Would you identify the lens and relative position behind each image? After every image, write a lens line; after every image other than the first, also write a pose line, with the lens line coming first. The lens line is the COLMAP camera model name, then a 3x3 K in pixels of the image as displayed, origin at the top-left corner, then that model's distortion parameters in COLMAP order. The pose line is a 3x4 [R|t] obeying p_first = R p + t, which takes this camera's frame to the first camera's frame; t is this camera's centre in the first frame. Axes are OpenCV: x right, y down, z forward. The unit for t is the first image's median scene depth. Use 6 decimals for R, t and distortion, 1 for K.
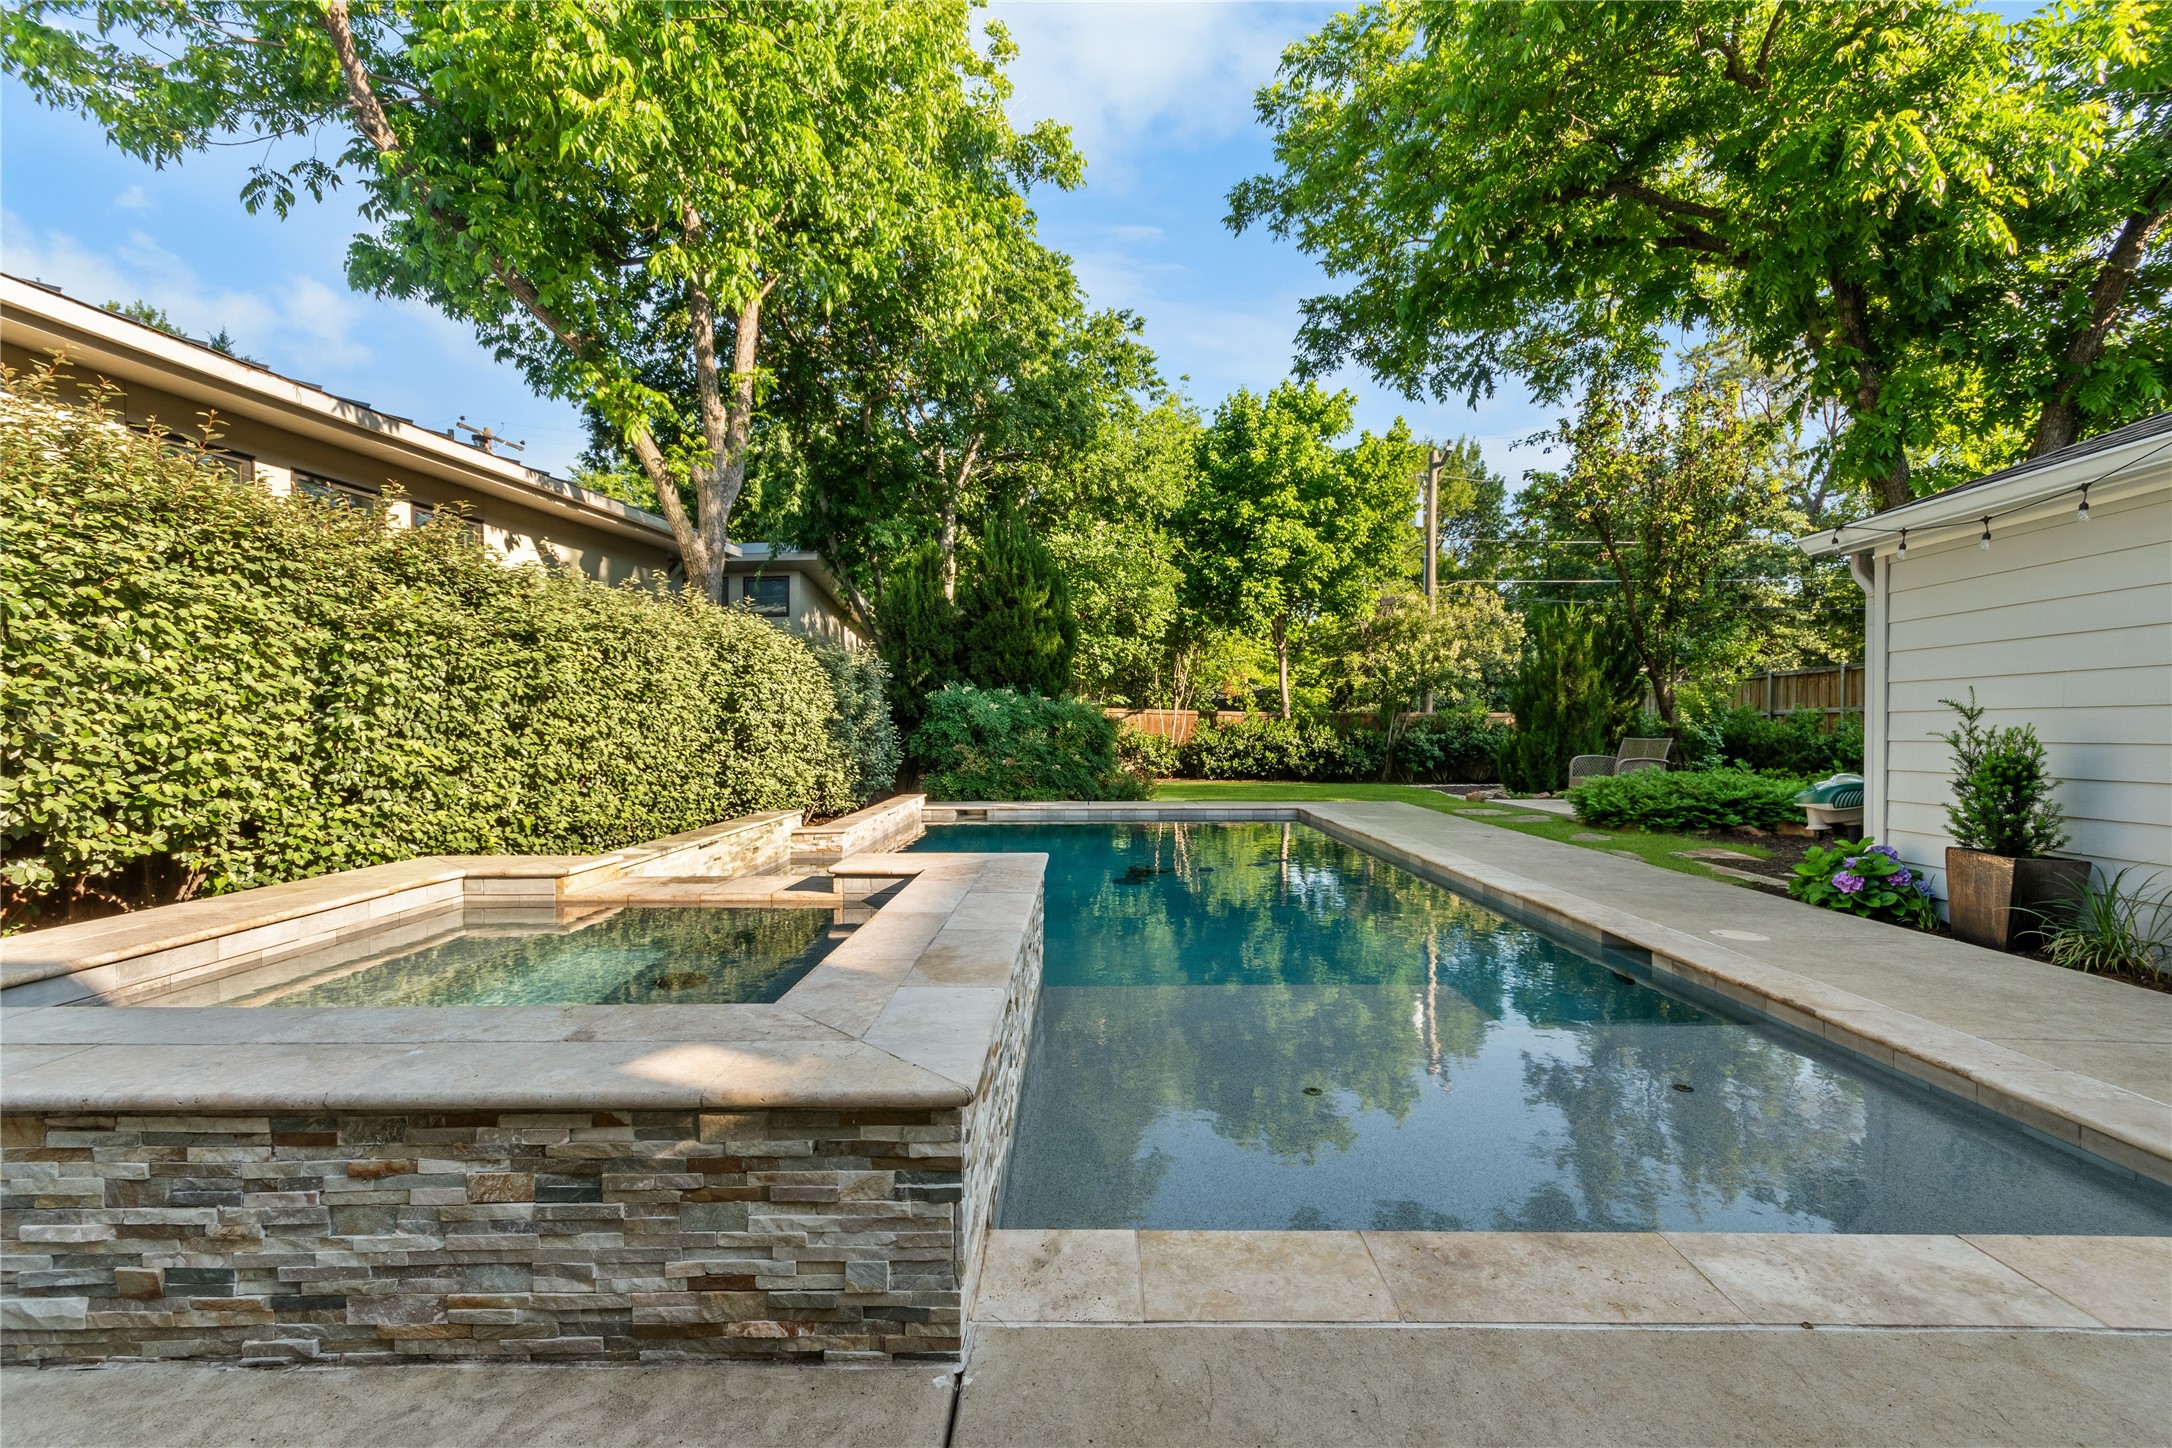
lens RADIAL K [[963.7, 0, 1085.4], [0, 963.7, 726.8], [0, 0, 1]] dist [0.002431, 0.001640]
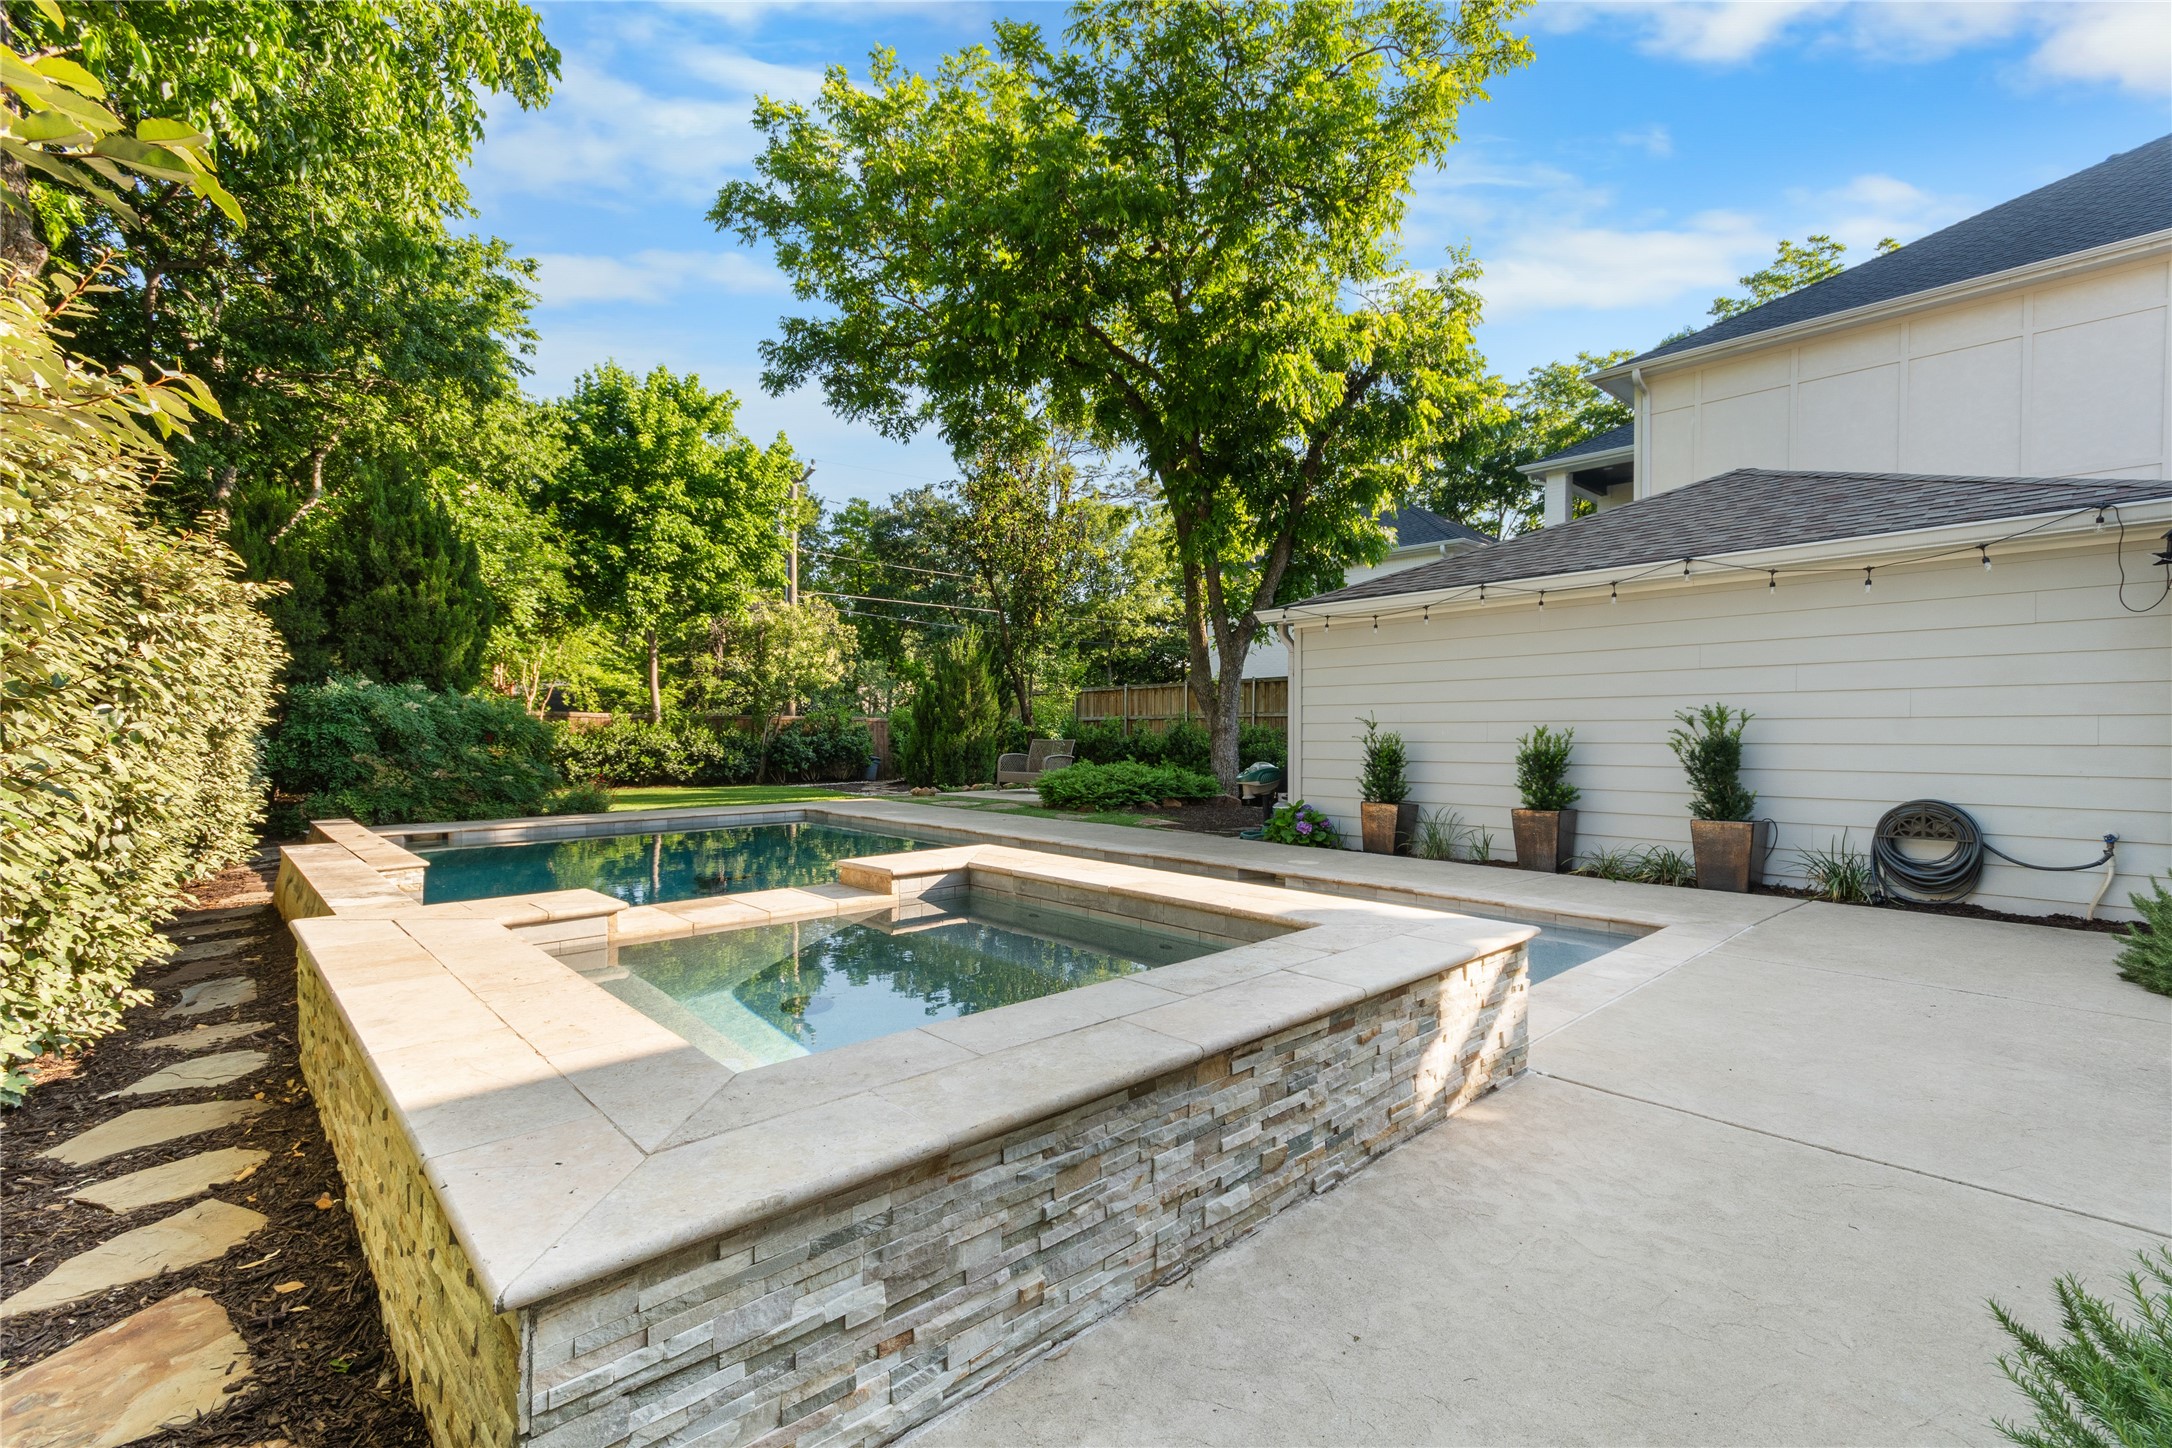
lens RADIAL K [[963.7, 0, 1102.2], [0, 963.7, 725.1], [0, 0, 1]] dist [0.002431, 0.001640]
pose [[0.722566, 0.002716, 0.691297, -0.147664], [-0.000496, 0.999994, -0.003411, -0.001741], [-0.691302, 0.002122, 0.722563, 0.013823]]
